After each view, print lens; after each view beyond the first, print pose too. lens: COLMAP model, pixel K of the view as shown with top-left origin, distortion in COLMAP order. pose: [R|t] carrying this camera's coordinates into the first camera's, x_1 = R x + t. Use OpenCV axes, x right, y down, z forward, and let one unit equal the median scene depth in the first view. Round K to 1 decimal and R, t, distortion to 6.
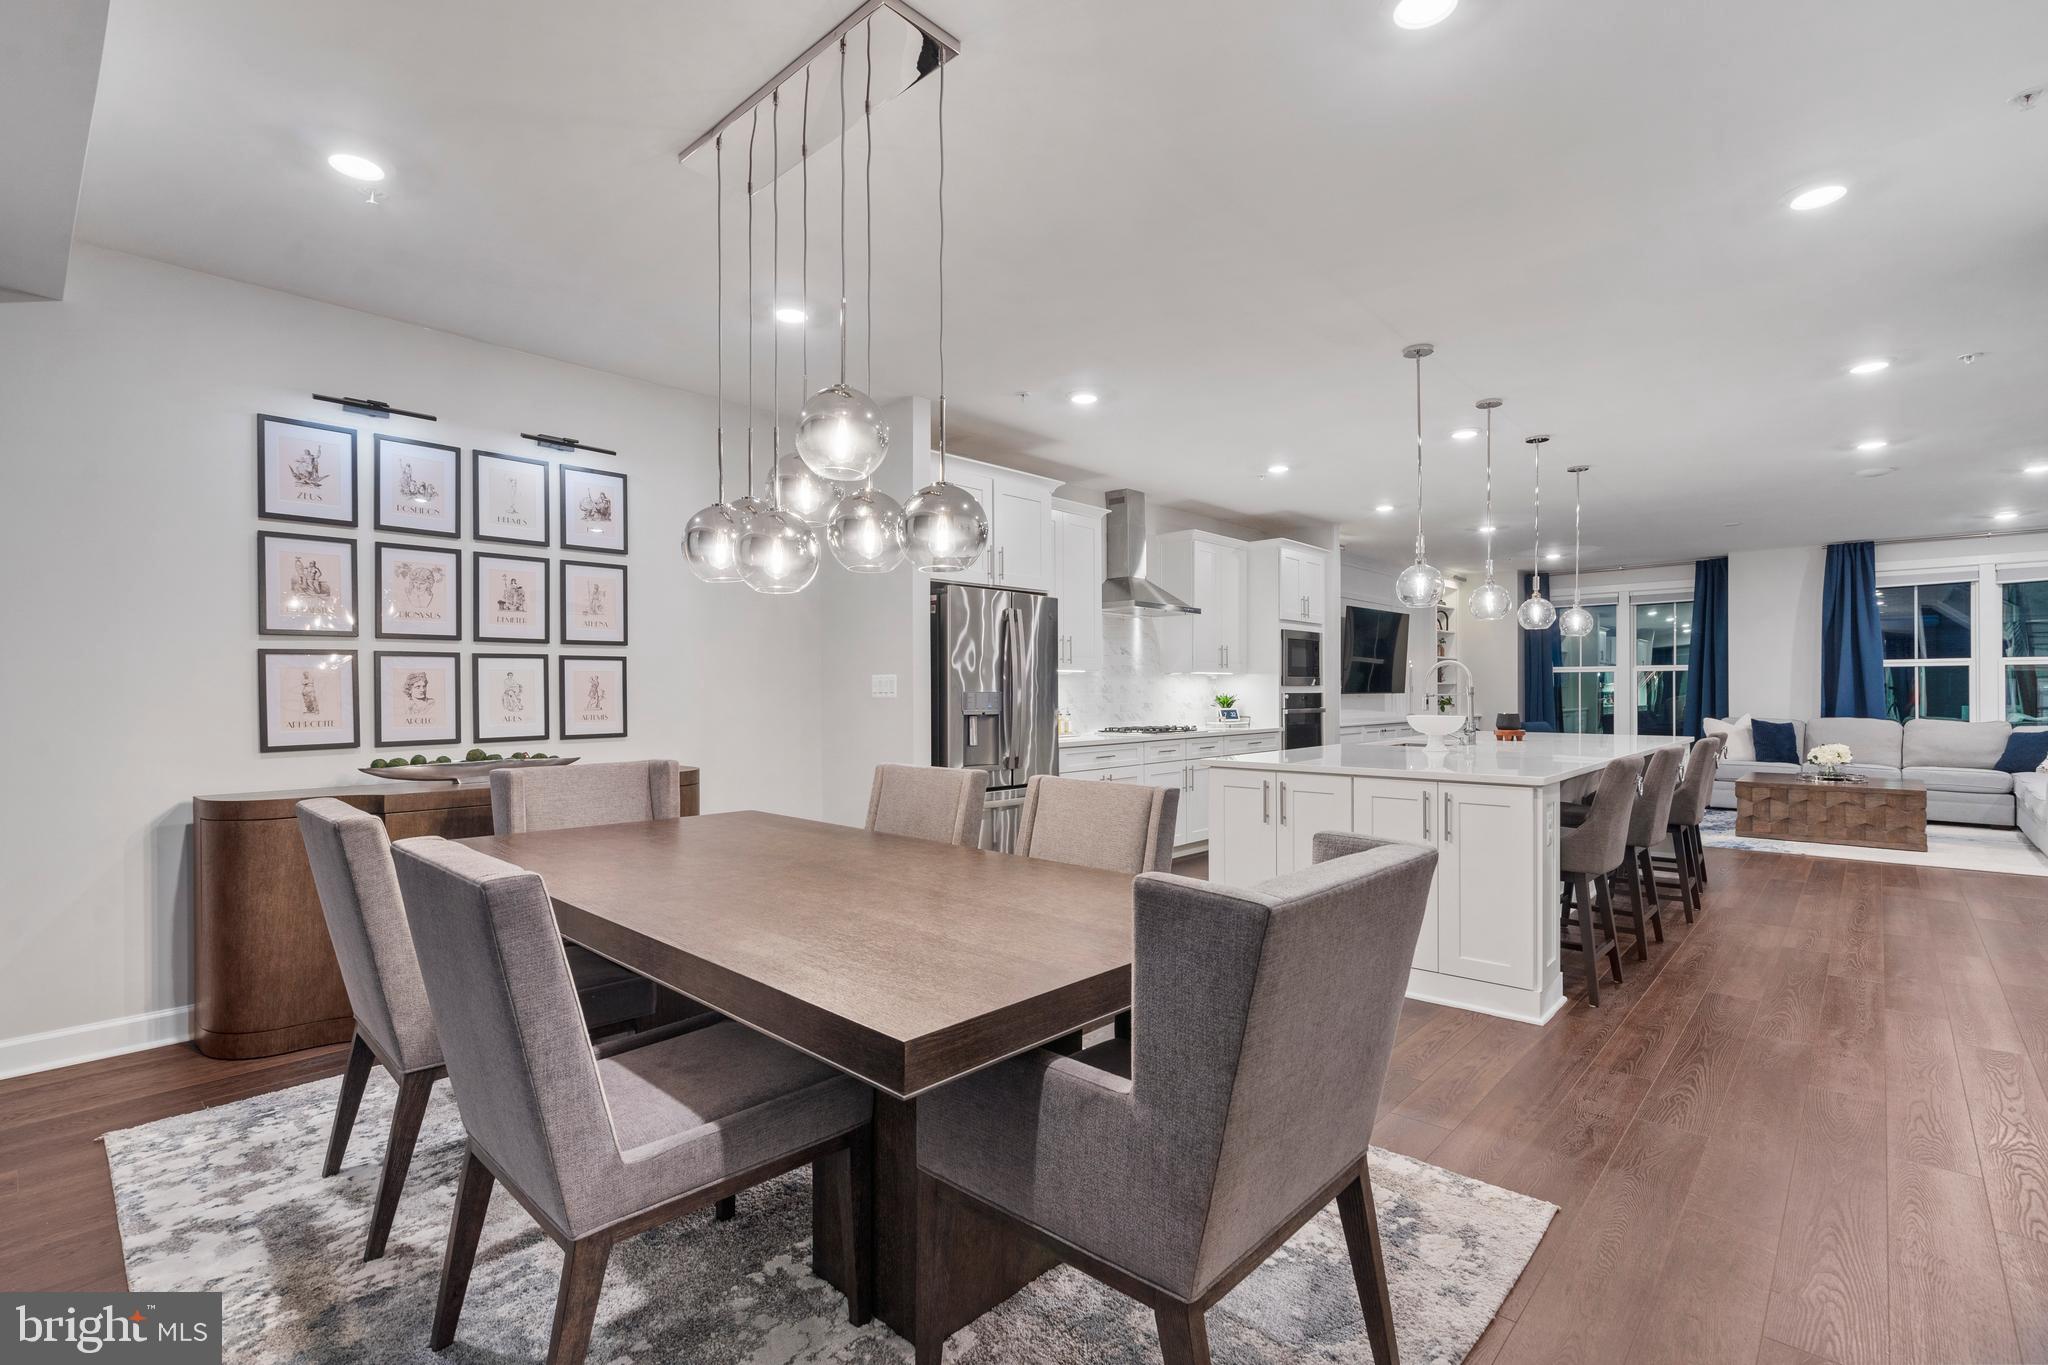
lens RADIAL K [[944.4, 0, 1014.9], [0, 944.4, 691.7], [0, 0, 1]] dist [-0.005330, 0.000385]
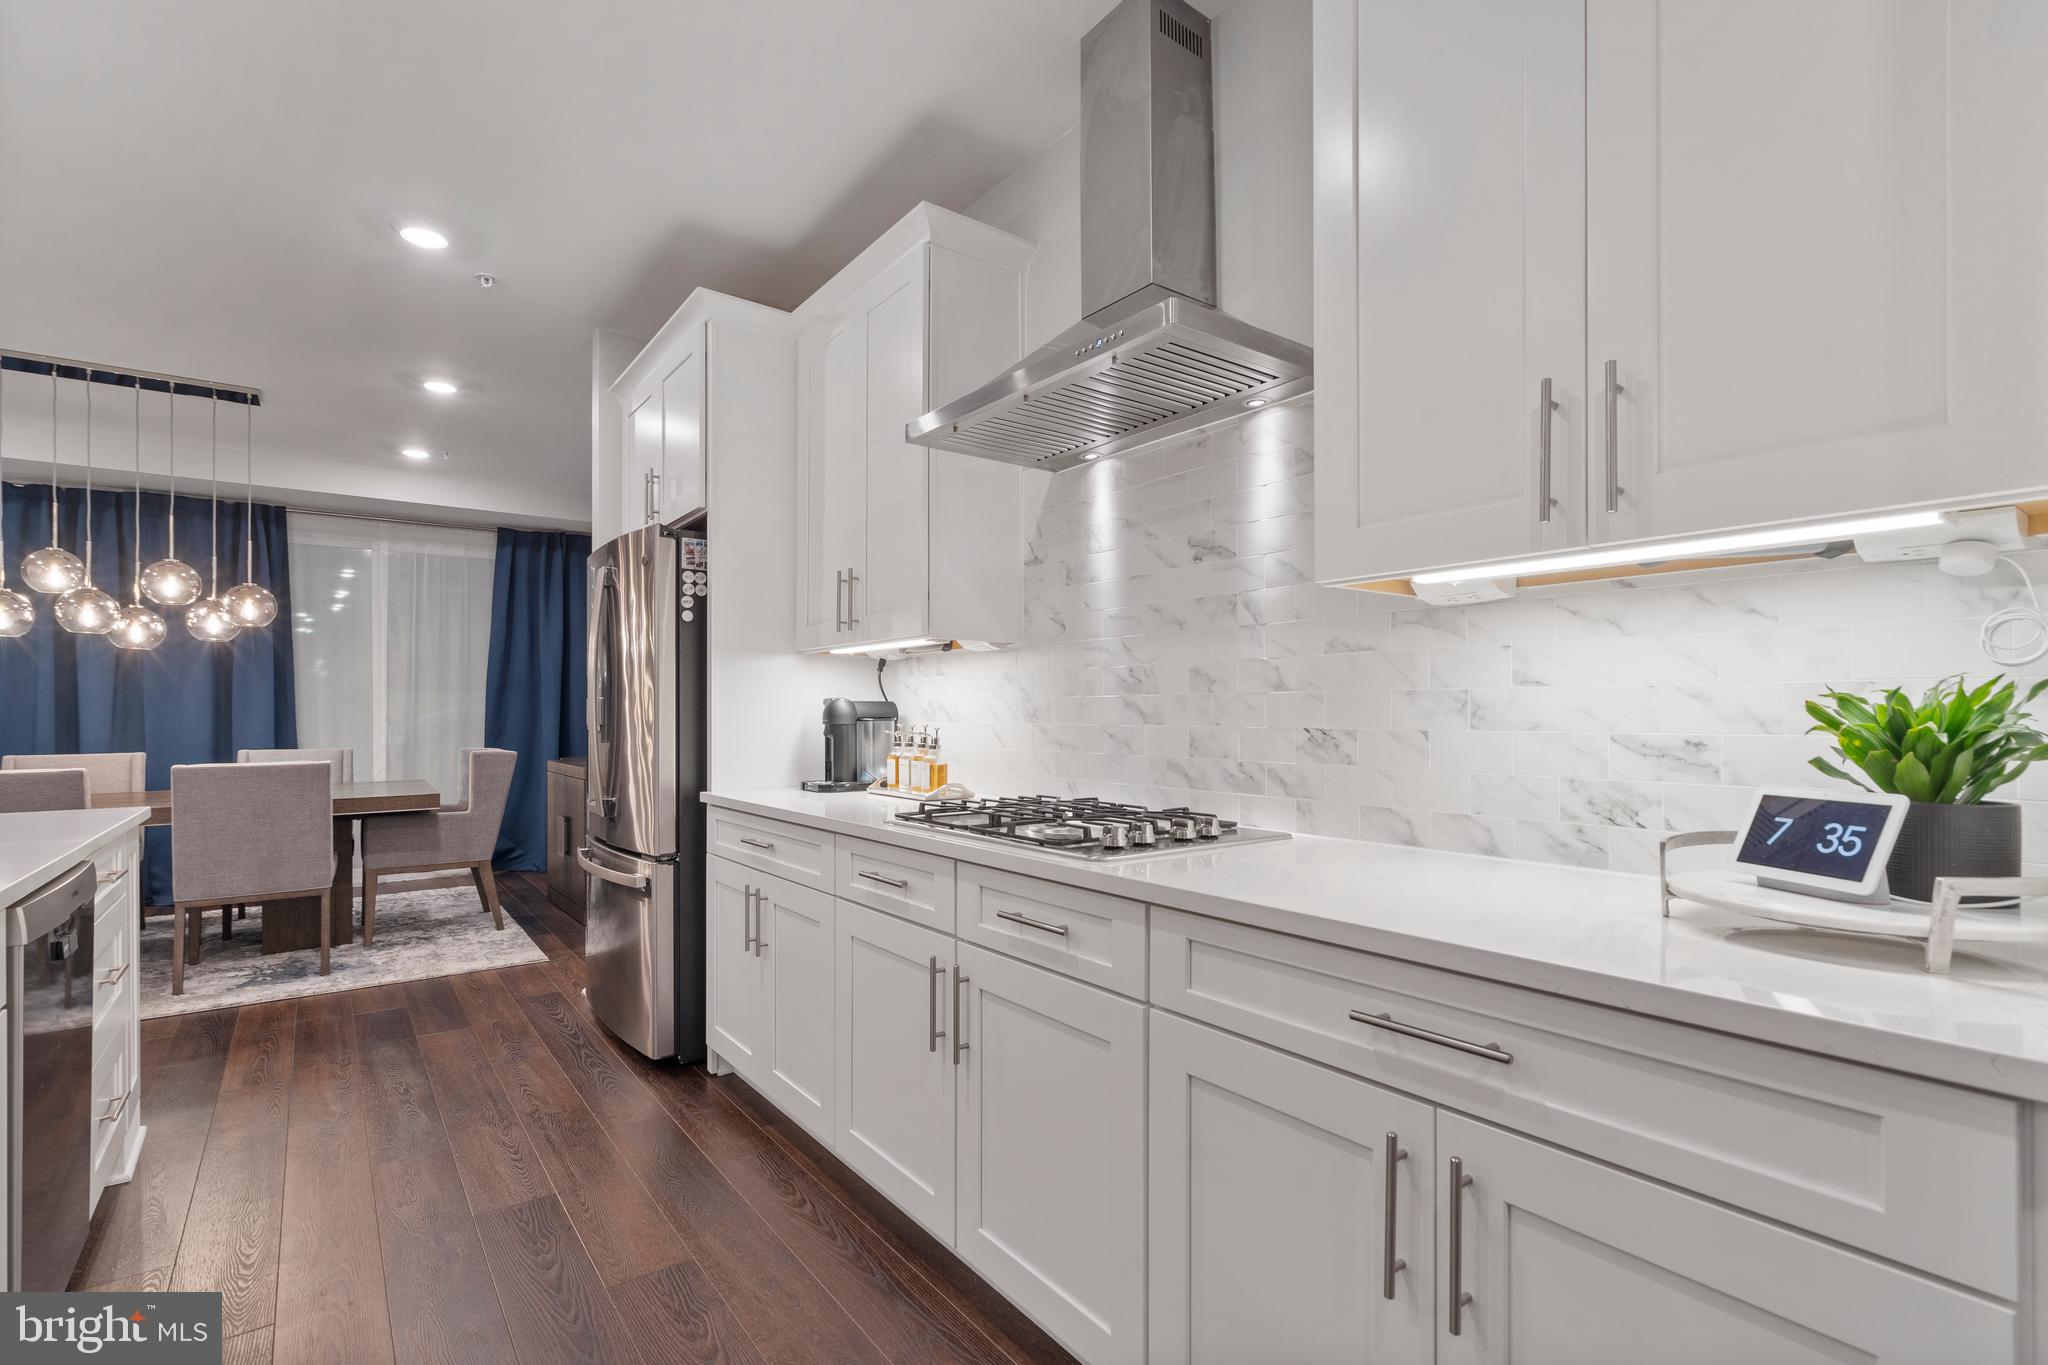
lens RADIAL K [[944.4, 0, 1016.1], [0, 944.4, 712.6], [0, 0, 1]] dist [-0.005330, 0.000385]
pose [[-0.178510, 0.004303, -0.983929, 0.375828], [0.001539, 0.999990, 0.004094, 0.005933], [0.983937, -0.000783, -0.178515, 0.901898]]
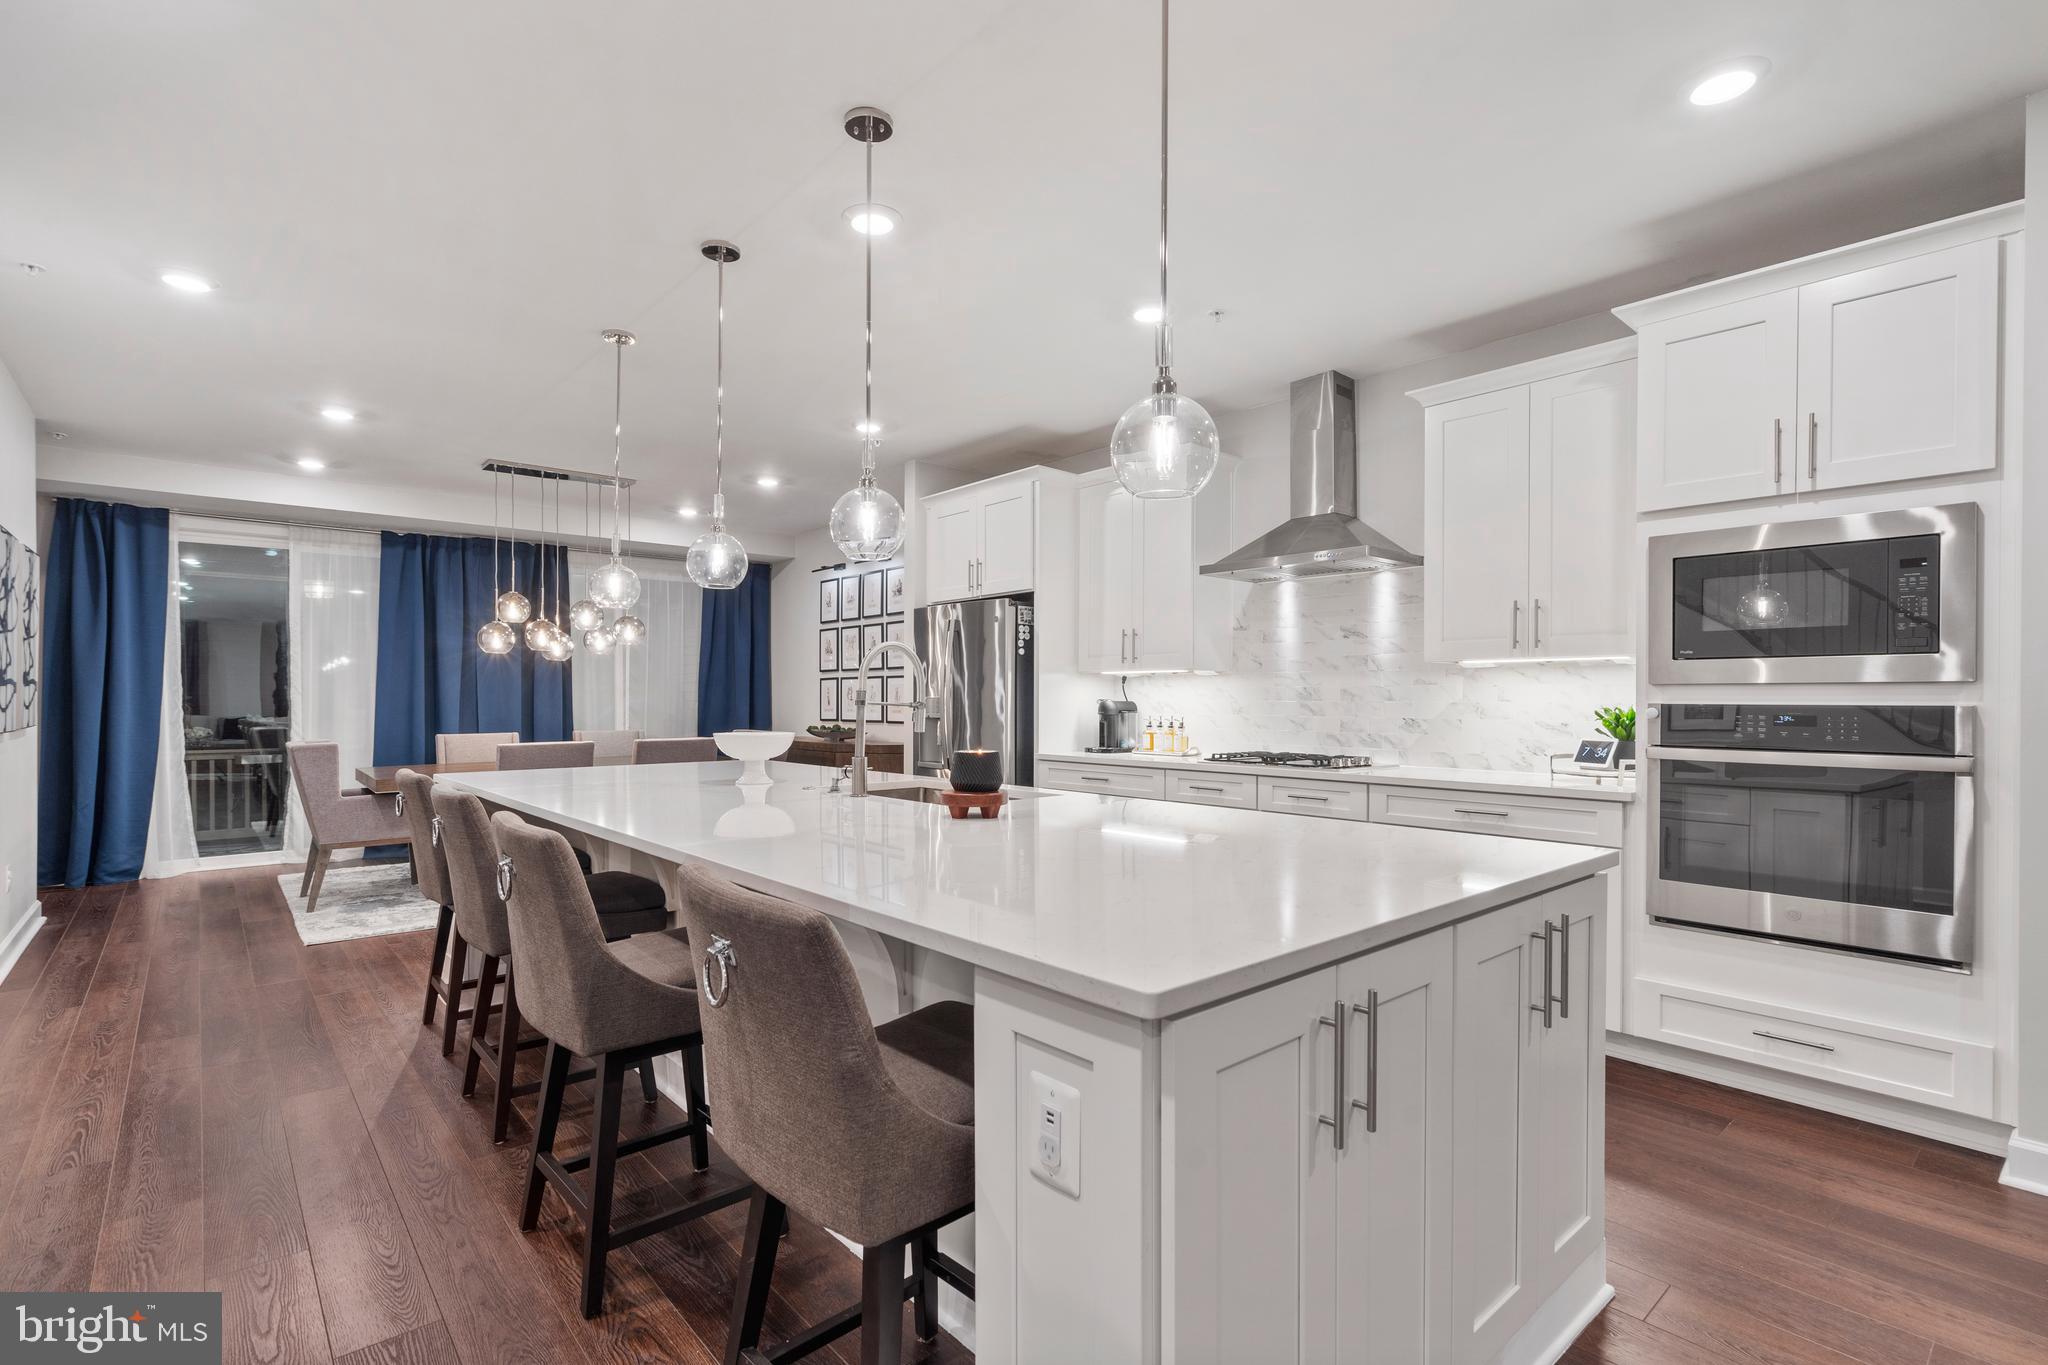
lens RADIAL K [[944.4, 0, 1029.7], [0, 944.4, 706.7], [0, 0, 1]] dist [-0.005330, 0.000385]
pose [[-0.100763, 0.011995, -0.994838, 0.680265], [-0.002286, 0.999922, 0.012287, -0.001529], [0.994908, 0.003512, -0.100728, 0.774652]]
